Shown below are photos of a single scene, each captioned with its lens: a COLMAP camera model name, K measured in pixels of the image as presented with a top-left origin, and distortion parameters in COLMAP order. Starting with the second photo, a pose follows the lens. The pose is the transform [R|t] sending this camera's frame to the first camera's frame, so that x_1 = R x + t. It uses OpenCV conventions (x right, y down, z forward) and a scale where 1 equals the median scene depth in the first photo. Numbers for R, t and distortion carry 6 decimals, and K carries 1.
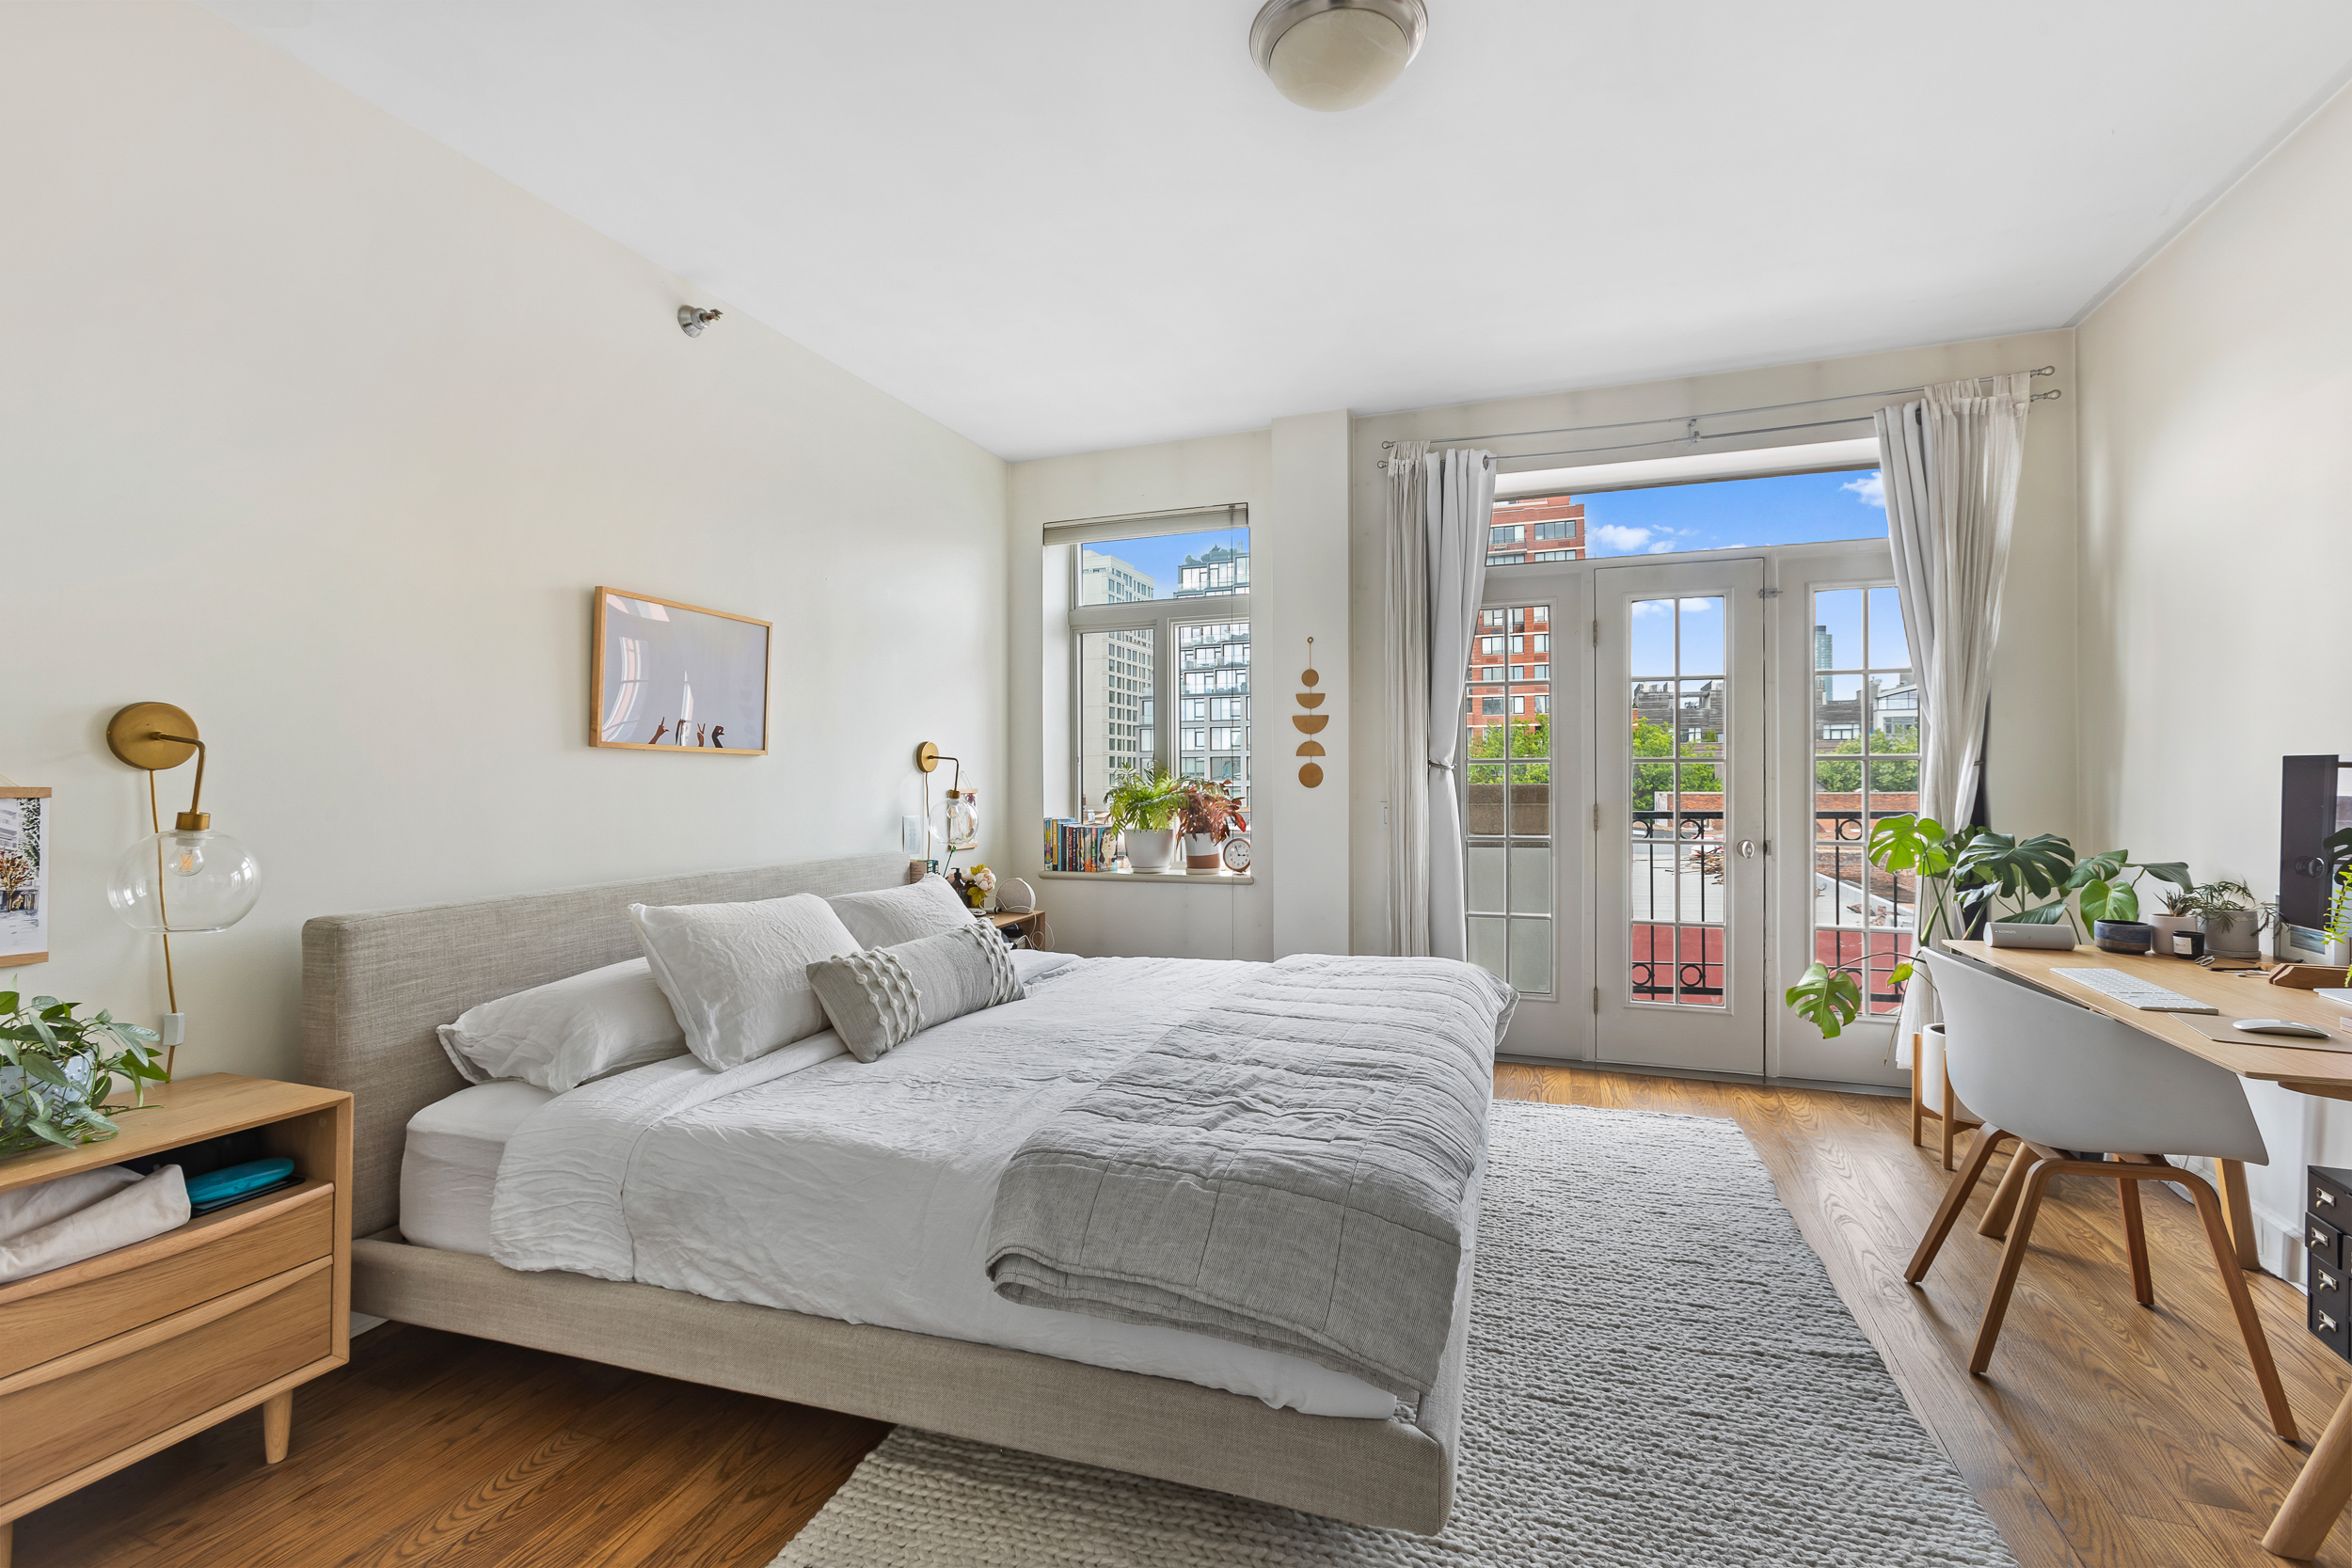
lens RADIAL K [[1041.5, 0, 1195.9], [0, 1041.5, 780.7], [0, 0, 1]] dist [-0.005775, 0.002273]
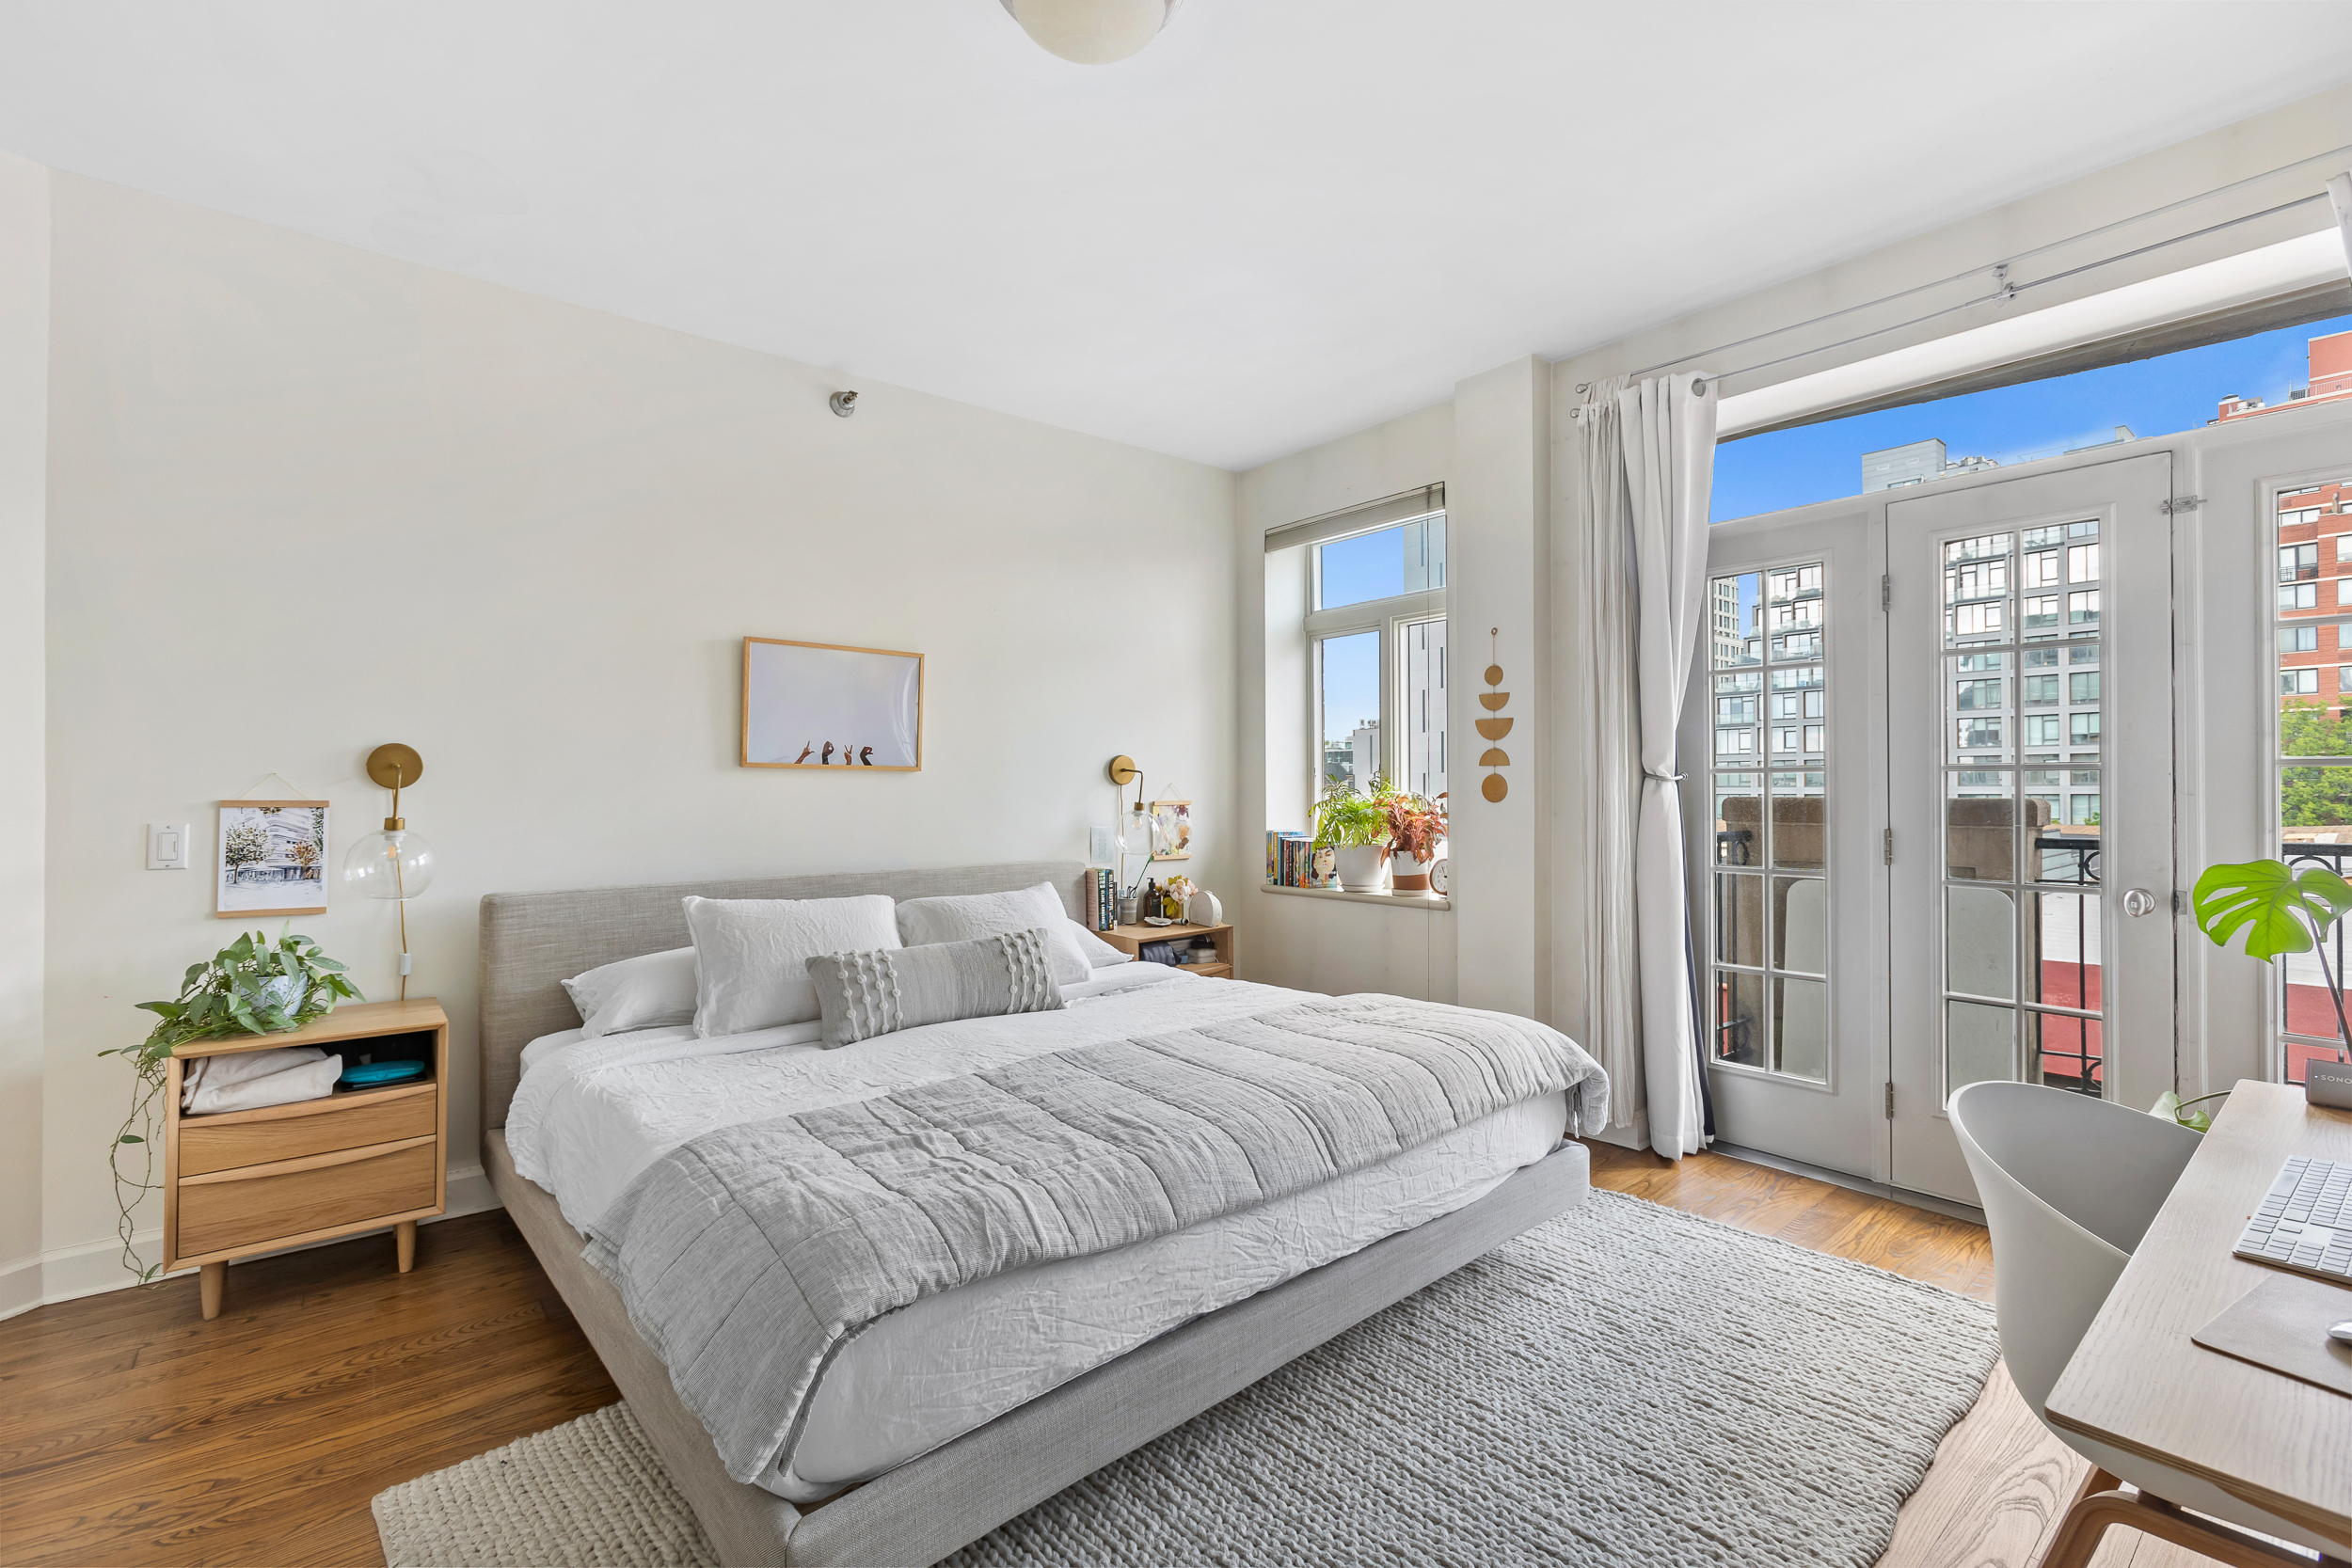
lens RADIAL K [[1041.5, 0, 1187.8], [0, 1041.5, 784.5], [0, 0, 1]] dist [-0.005775, 0.002273]
pose [[0.863156, -0.000935, -0.504936, 0.498676], [-0.000574, 0.999996, -0.002833, -0.008771], [0.504936, 0.002735, 0.863152, 0.199143]]
